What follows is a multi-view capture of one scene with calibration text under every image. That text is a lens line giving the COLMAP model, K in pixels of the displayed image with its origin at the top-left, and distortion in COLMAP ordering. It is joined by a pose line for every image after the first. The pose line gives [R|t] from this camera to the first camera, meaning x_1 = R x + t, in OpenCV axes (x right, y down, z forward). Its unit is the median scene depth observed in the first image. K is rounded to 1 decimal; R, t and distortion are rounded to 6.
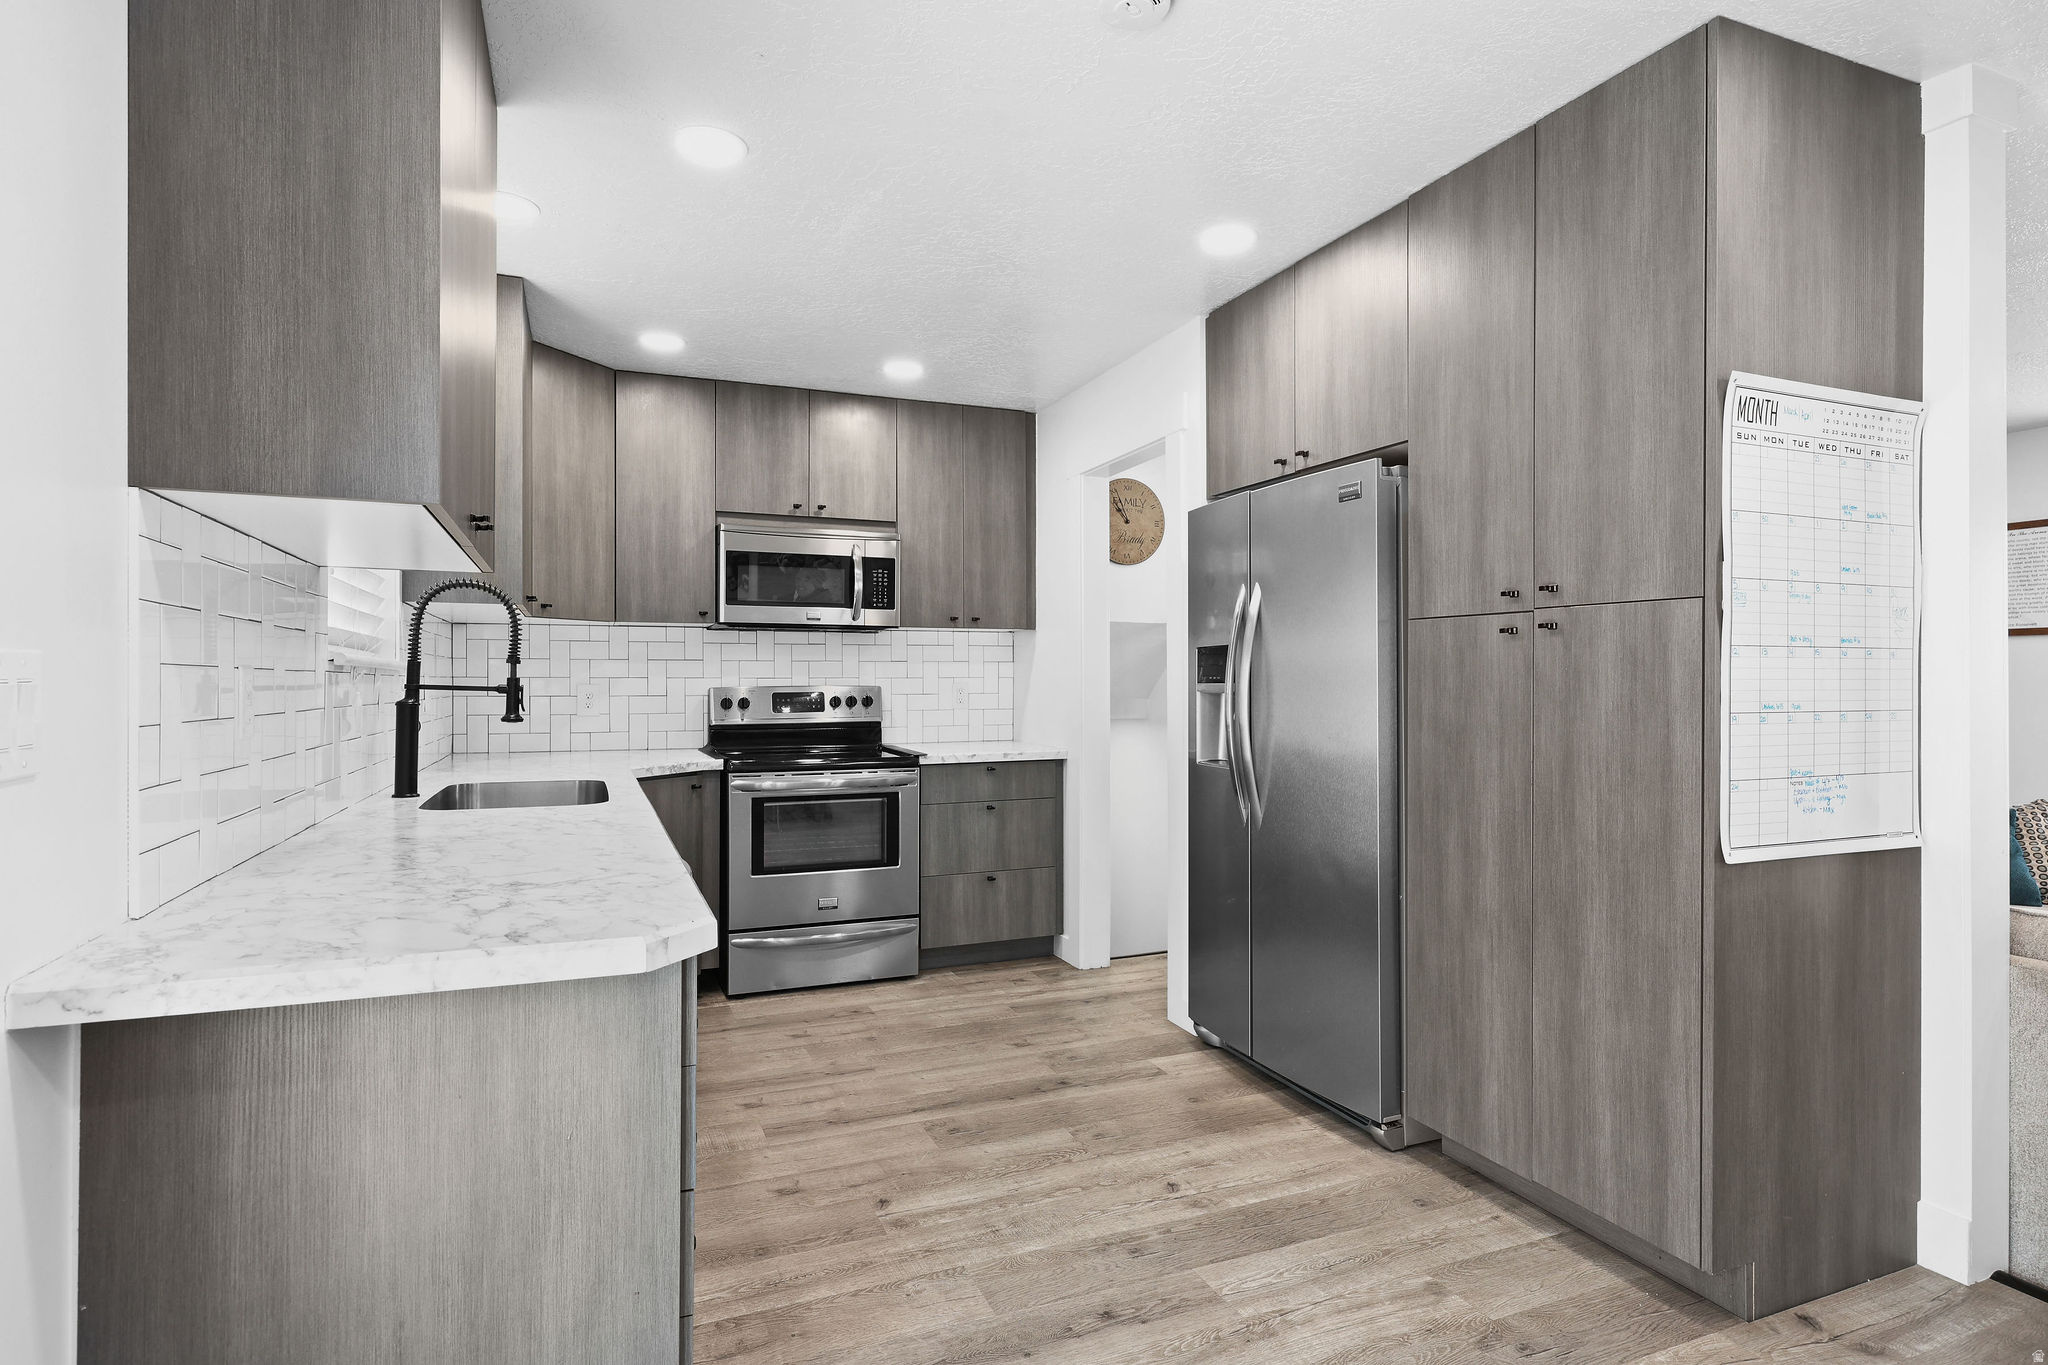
lens RADIAL K [[1054.1, 0, 1024.0], [0, 1054.1, 682.5], [0, 0, 1]] dist [0.000543, 0.000413]
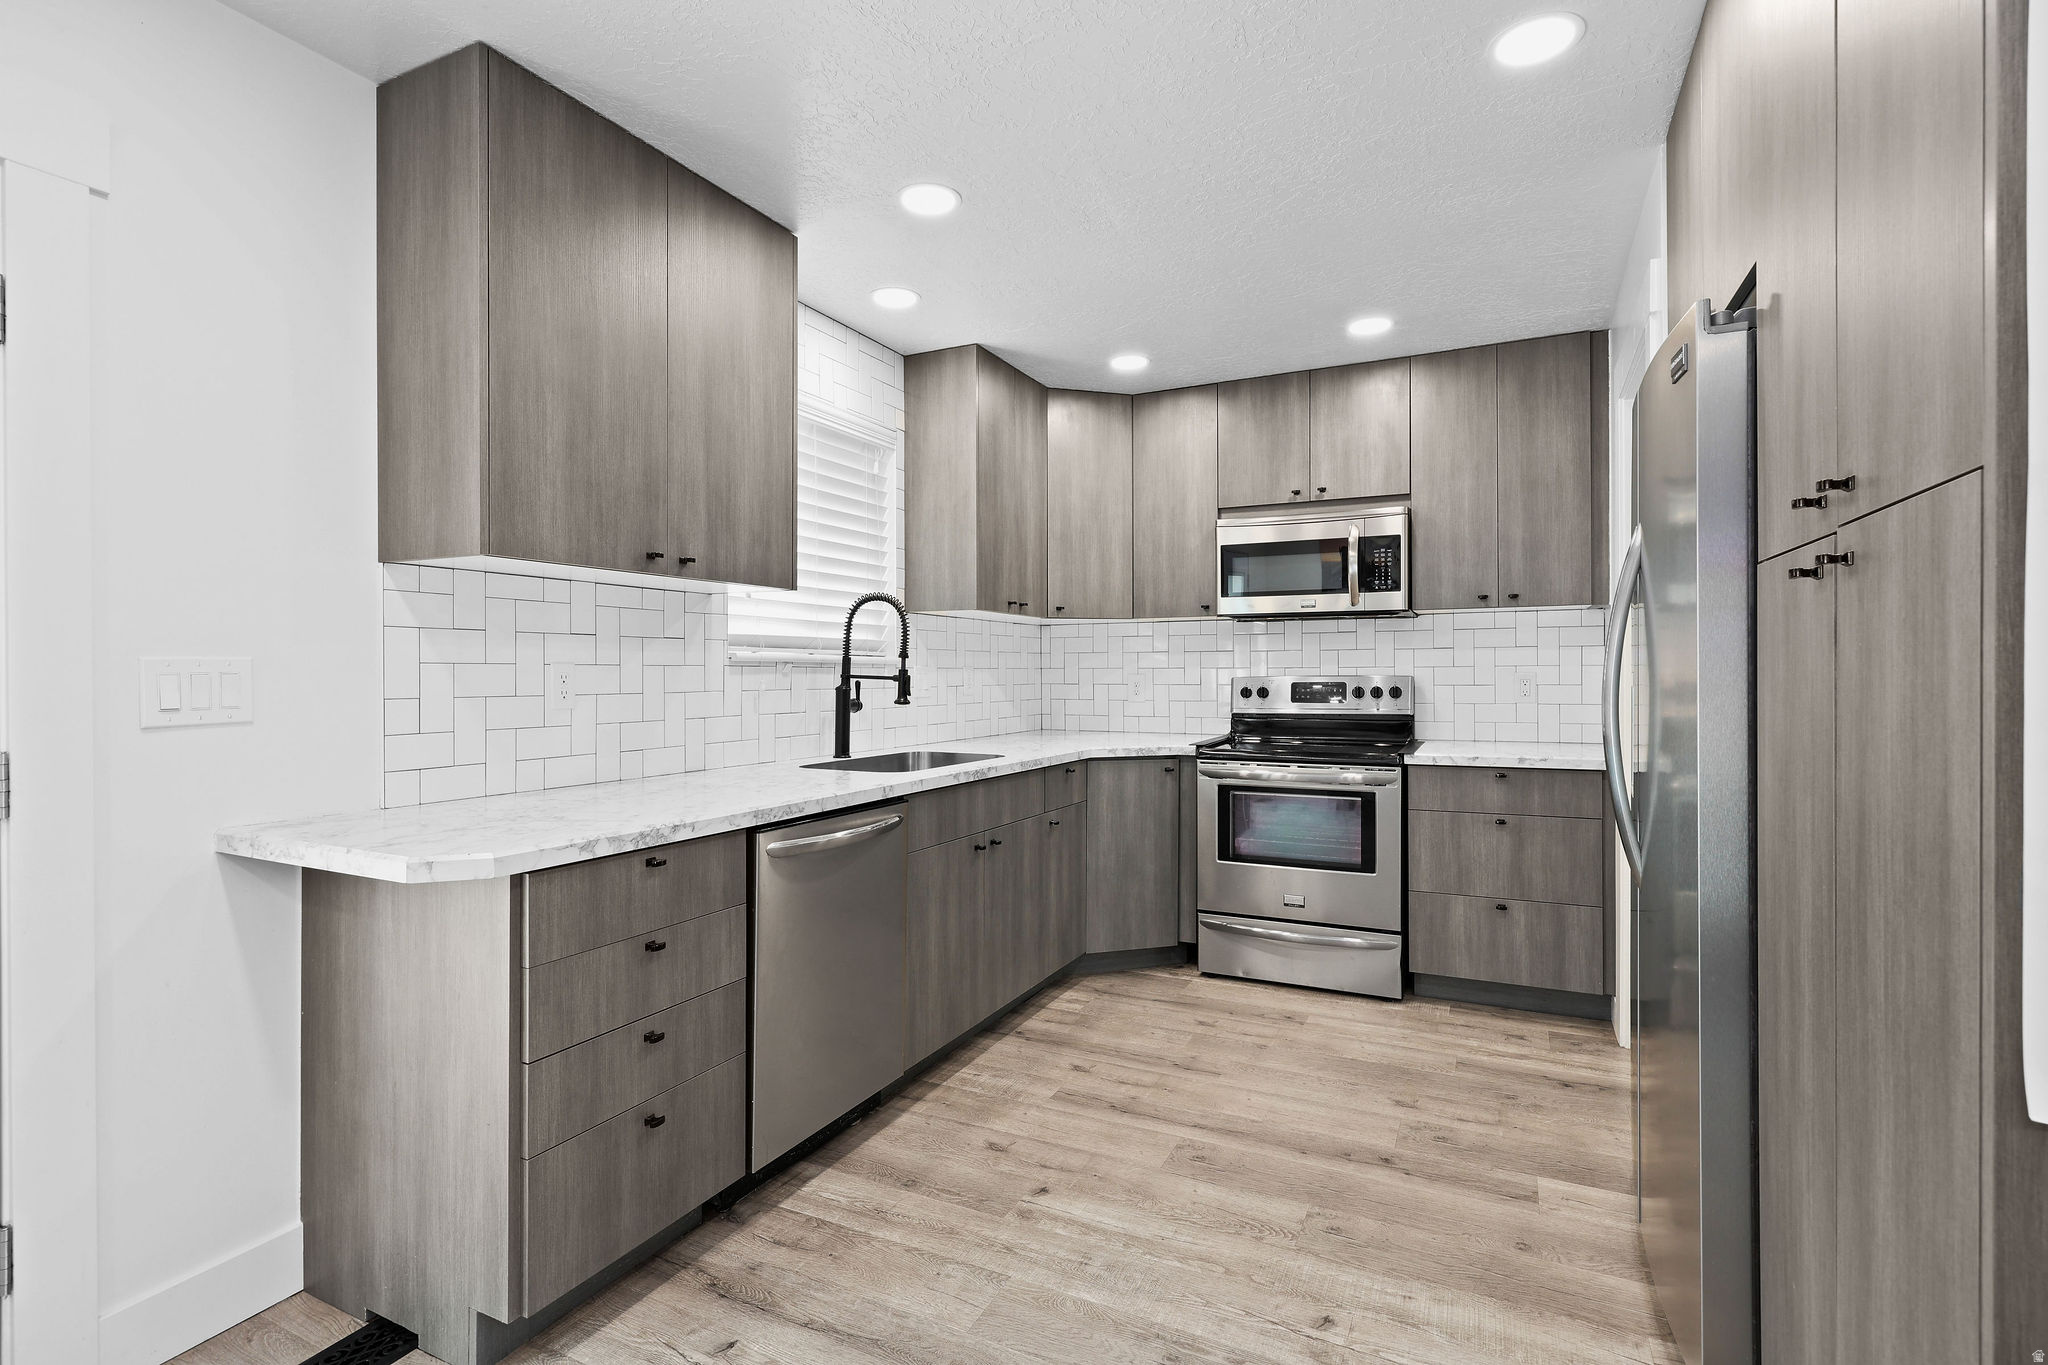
lens RADIAL K [[984.9, 0, 1017.7], [0, 984.9, 675.3], [0, 0, 1]] dist [0.001623, 0.000088]
pose [[0.655857, 0.000526, -0.754885, 0.393370], [0.002470, 0.999993, 0.002843, -0.000290], [0.754881, -0.003729, 0.655851, 0.259478]]
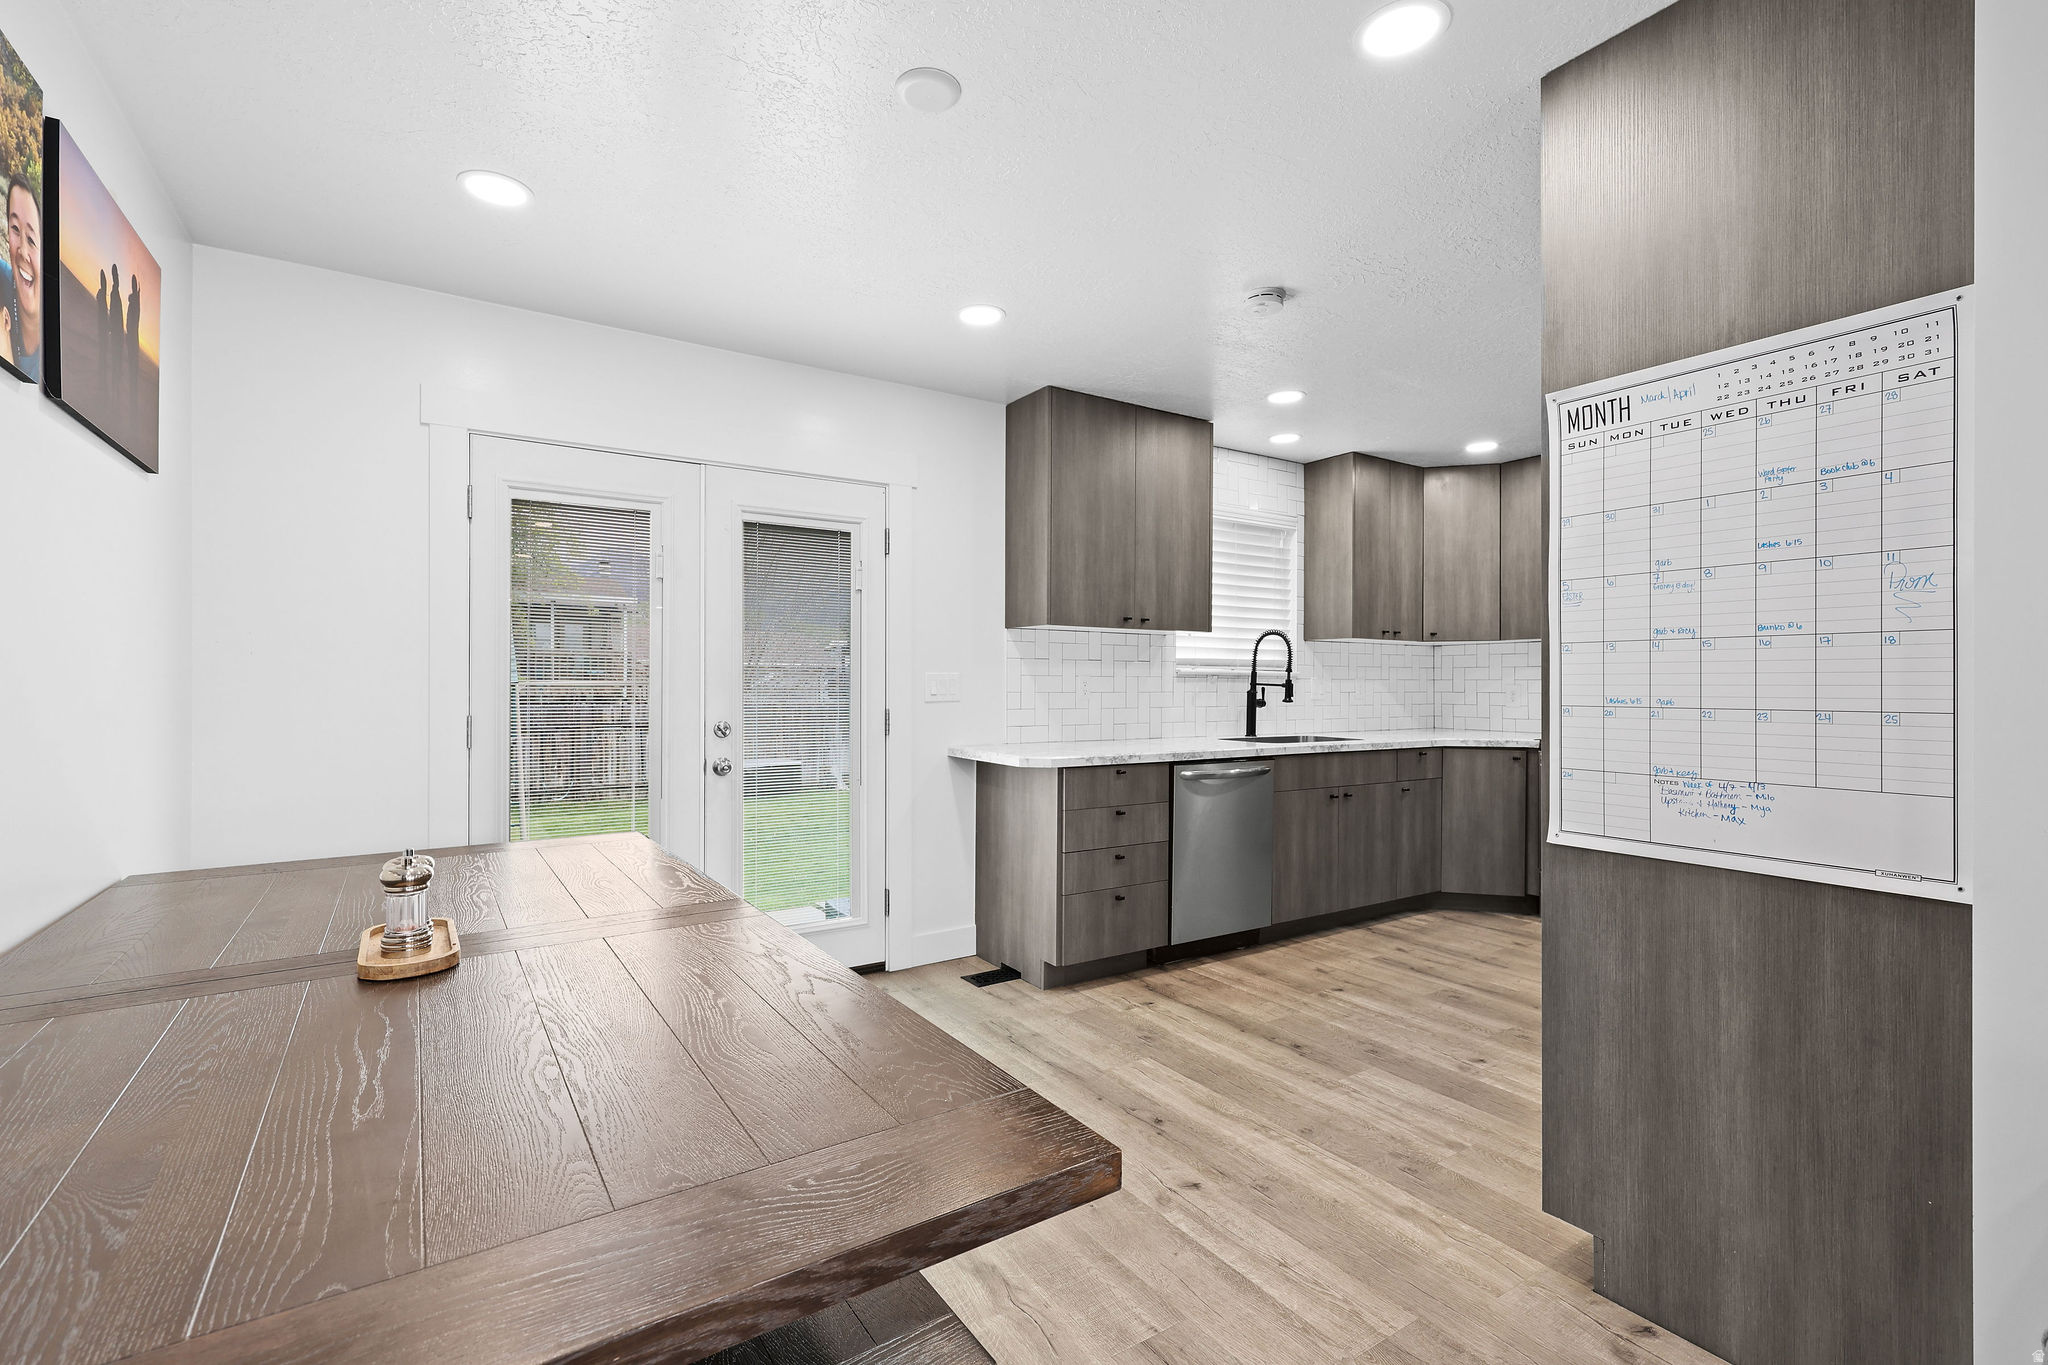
lens RADIAL K [[911.4, 0, 1015.1], [0, 911.4, 681.9], [0, 0, 1]] dist [0.001119, 0.000620]
pose [[0.181292, -0.002898, -0.983425, 0.848967], [-0.002442, 0.999991, -0.003397, 0.005234], [0.983426, 0.003017, 0.181284, 0.158512]]
